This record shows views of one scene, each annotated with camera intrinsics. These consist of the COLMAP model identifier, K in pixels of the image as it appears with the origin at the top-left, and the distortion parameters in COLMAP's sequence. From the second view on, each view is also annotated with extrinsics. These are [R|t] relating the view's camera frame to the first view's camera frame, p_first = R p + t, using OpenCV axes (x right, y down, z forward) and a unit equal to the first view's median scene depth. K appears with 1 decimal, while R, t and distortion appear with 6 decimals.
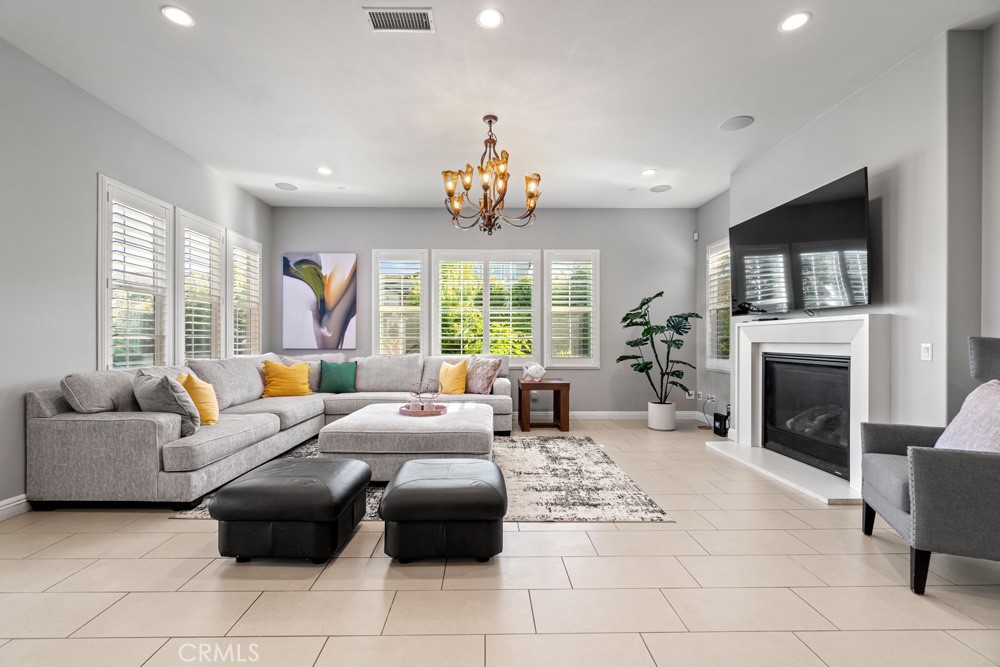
lens RADIAL K [[435.0, 0, 492.5], [0, 435.0, 339.4], [0, 0, 1]] dist [-0.005063, -0.001135]
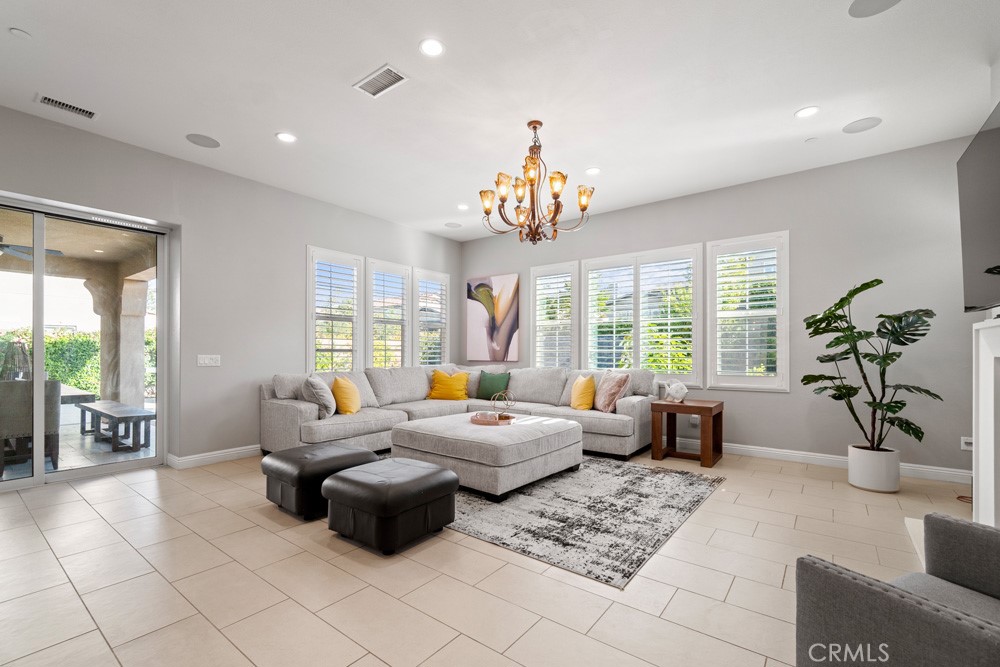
lens RADIAL K [[435.0, 0, 489.1], [0, 435.0, 353.6], [0, 0, 1]] dist [-0.005063, -0.001135]
pose [[0.778469, 0.000535, -0.627683, 0.374224], [0.000913, 0.999998, 0.001984, 0.000238], [0.627683, -0.002117, 0.778466, 0.132053]]
